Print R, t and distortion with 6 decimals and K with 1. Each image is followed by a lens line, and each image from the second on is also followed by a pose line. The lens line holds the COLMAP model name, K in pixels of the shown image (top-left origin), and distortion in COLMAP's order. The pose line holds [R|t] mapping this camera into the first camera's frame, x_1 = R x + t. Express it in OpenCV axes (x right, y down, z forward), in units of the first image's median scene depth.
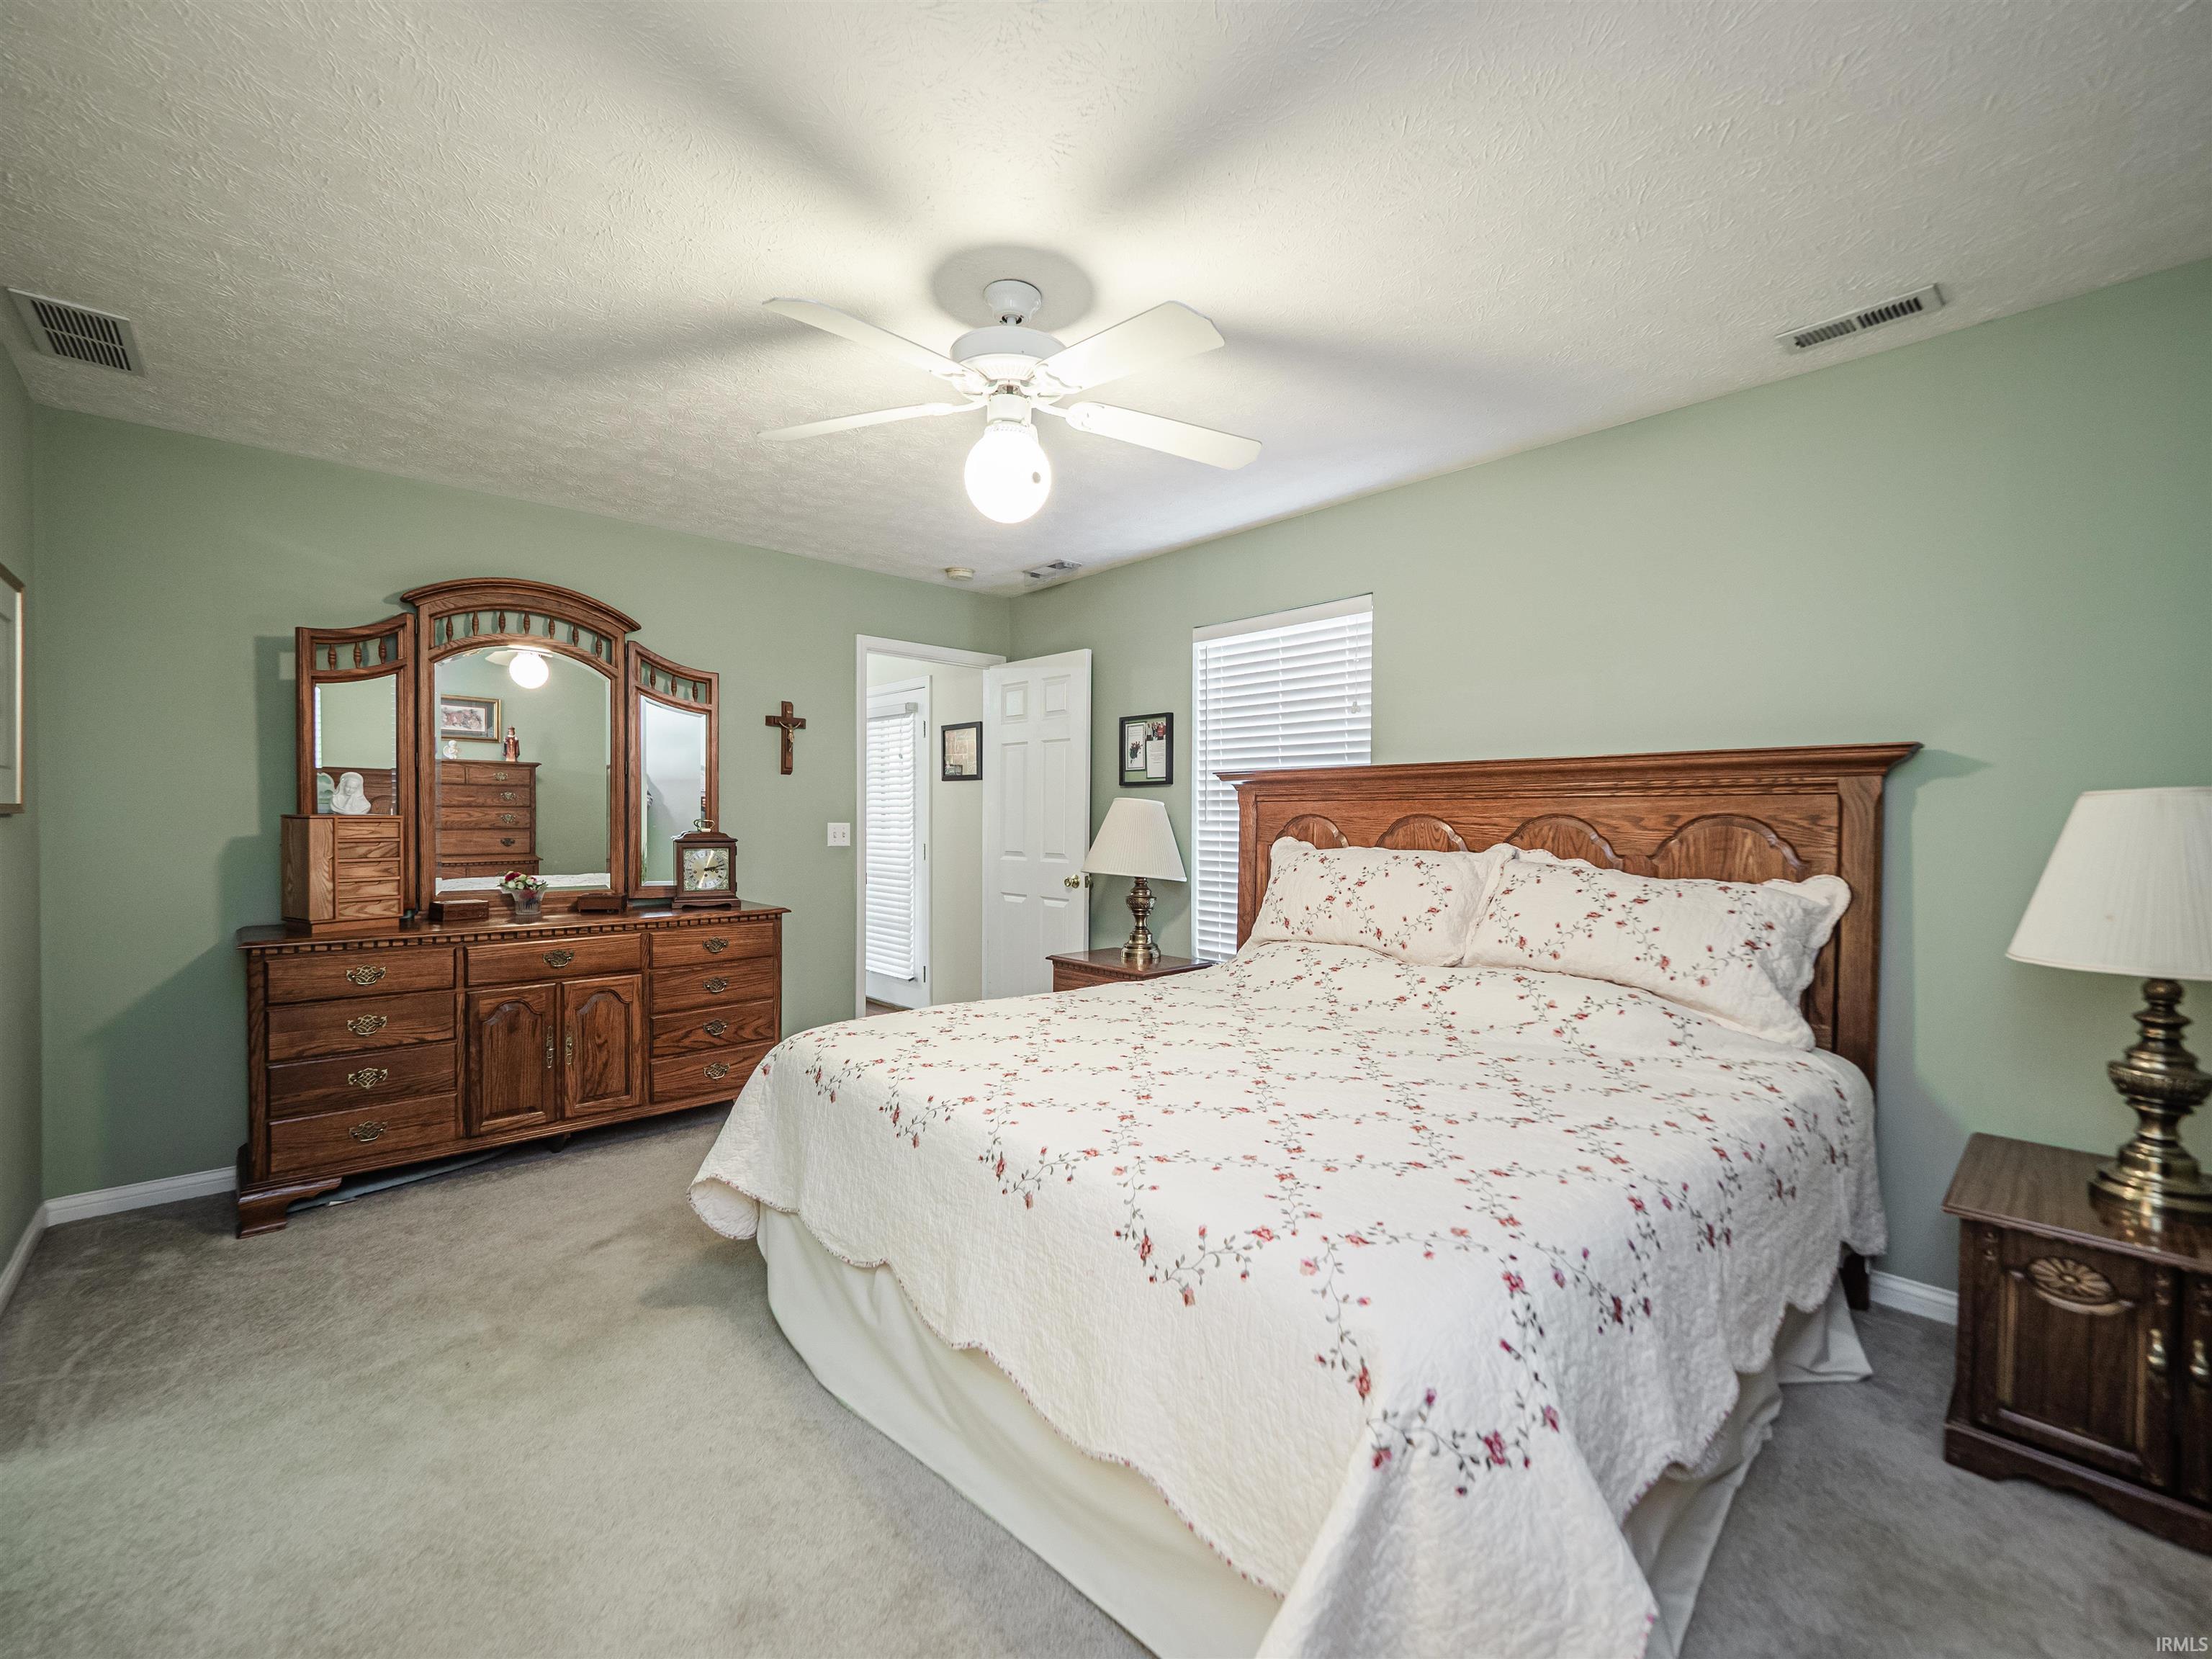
lens RADIAL K [[937.2, 0, 1101.8], [0, 937.2, 835.8], [0, 0, 1]] dist [-0.002398, -0.004949]
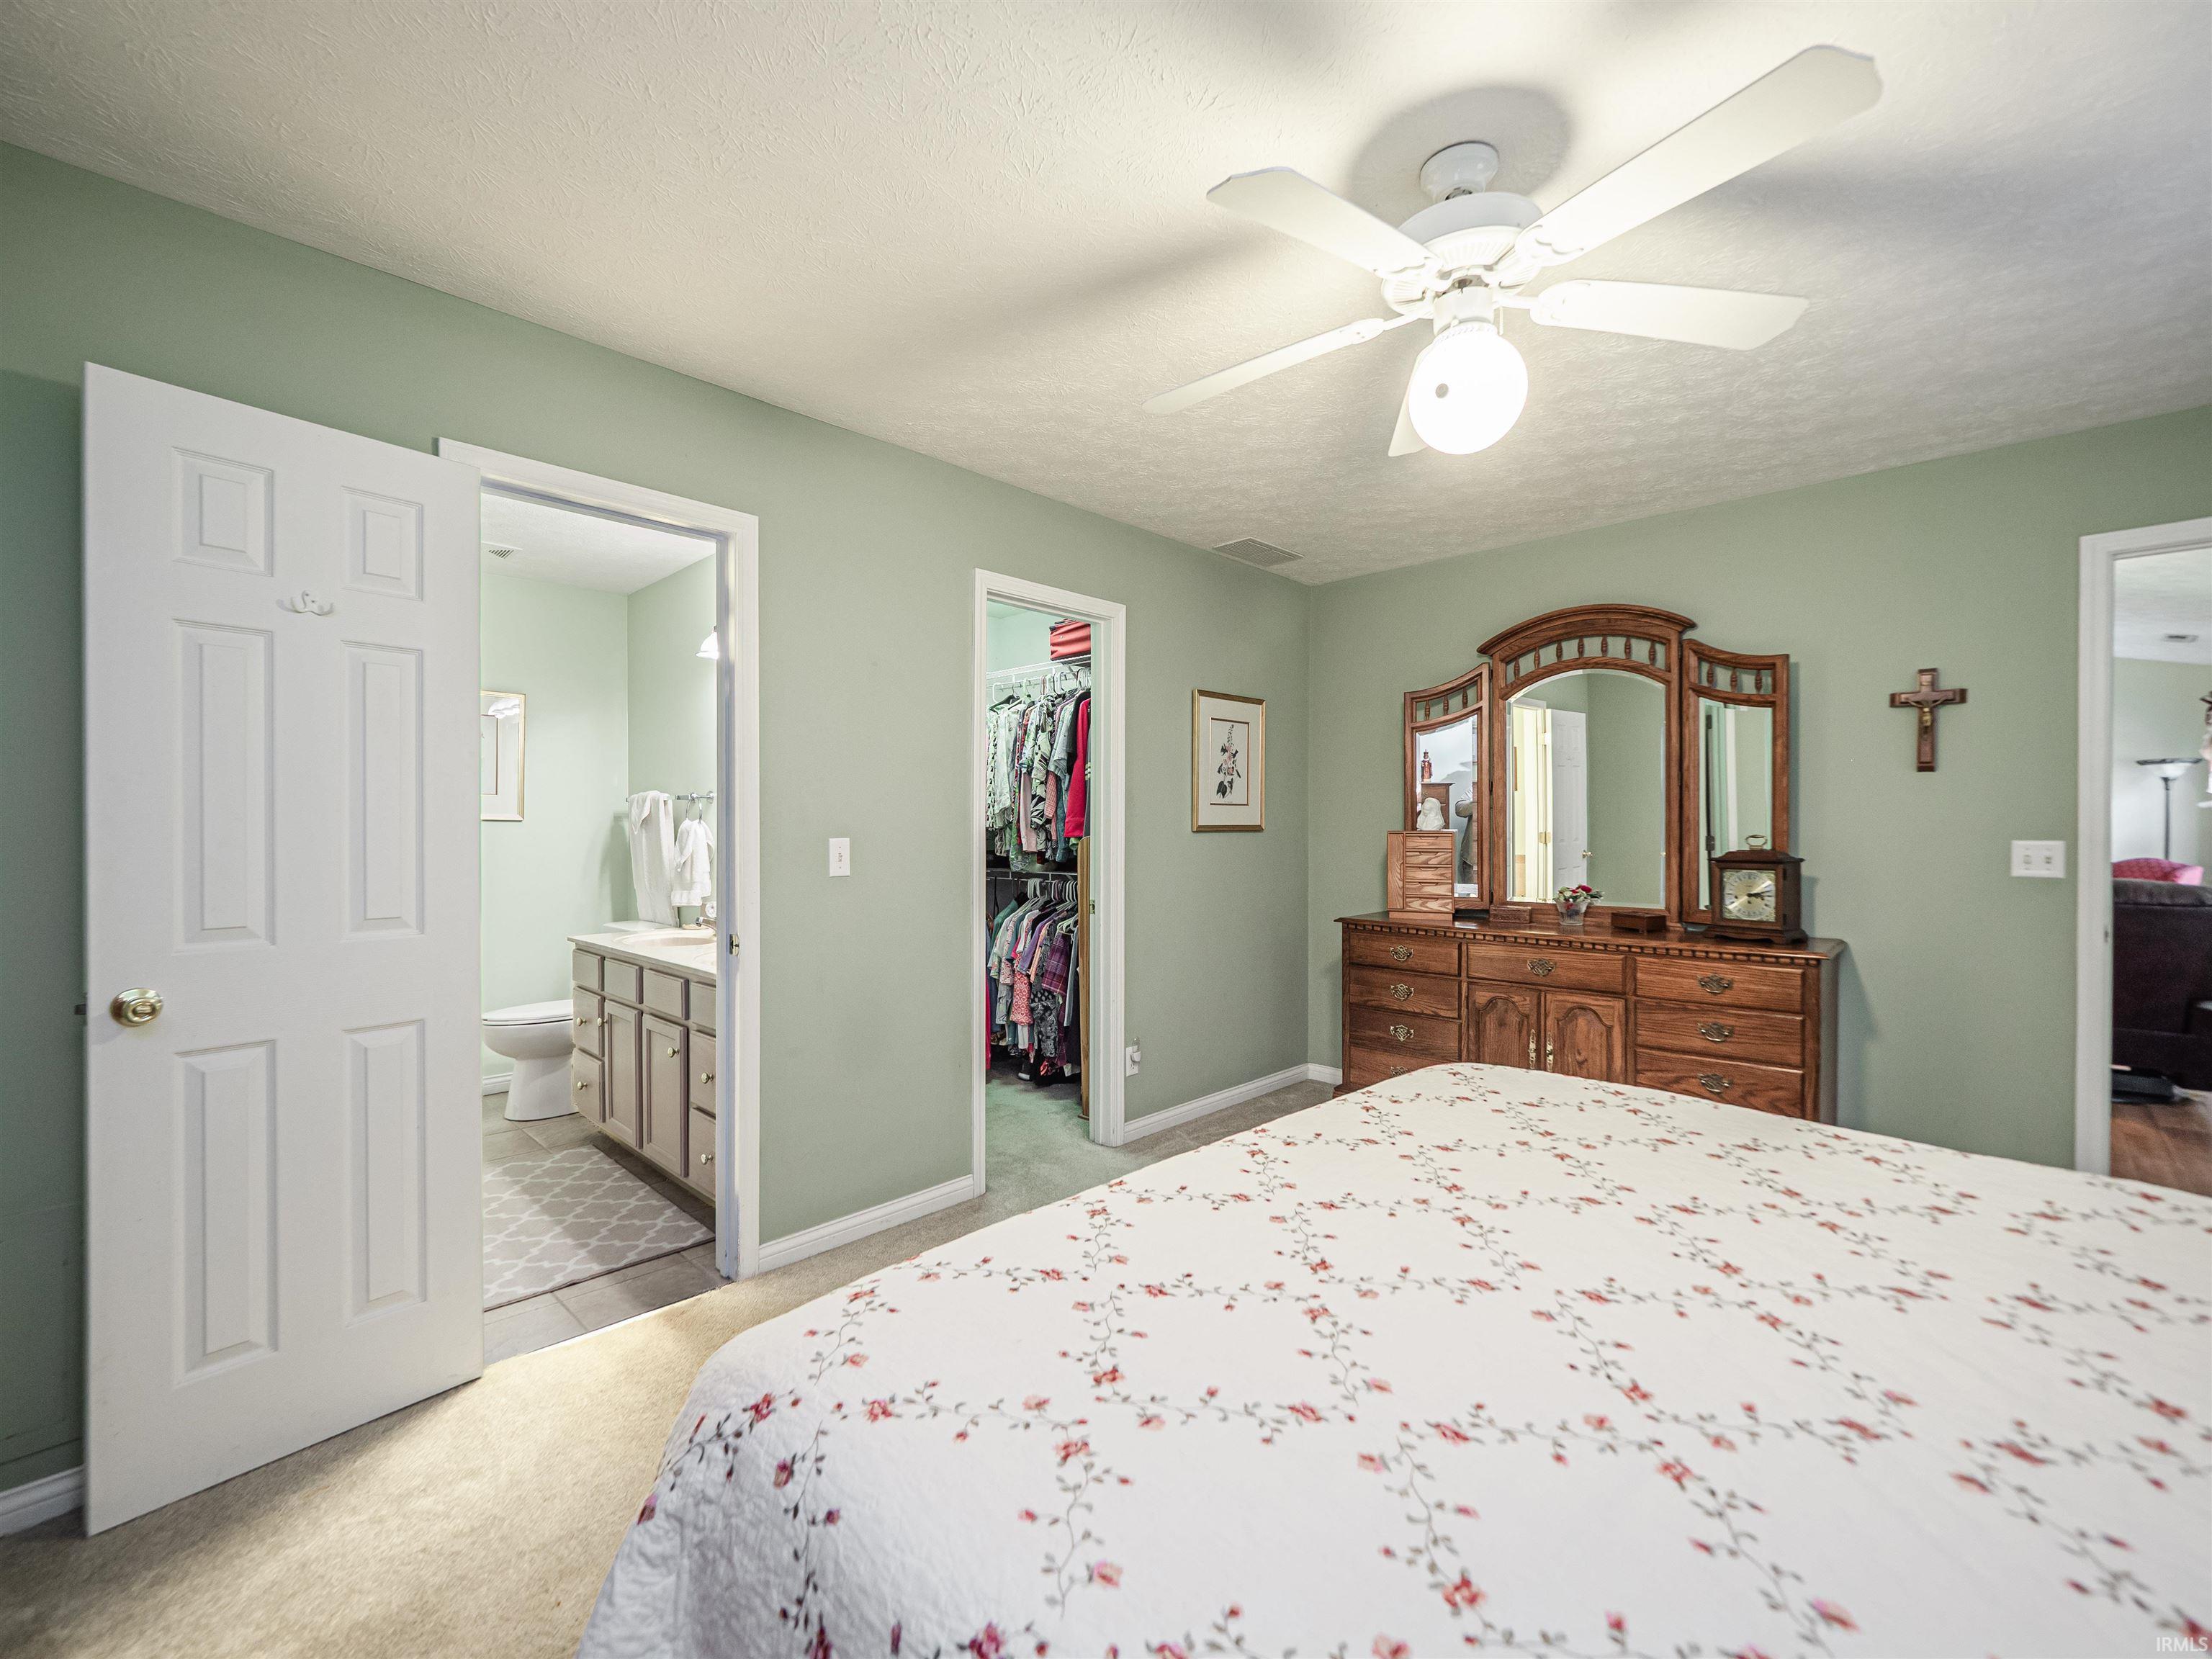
lens RADIAL K [[937.2, 0, 1101.8], [0, 937.2, 835.8], [0, 0, 1]] dist [-0.002398, -0.004949]
pose [[0.061071, 0.005522, -0.998118, 0.415712], [-0.017217, 0.999842, 0.004478, -0.011915], [0.997985, 0.016911, 0.061157, 0.420478]]
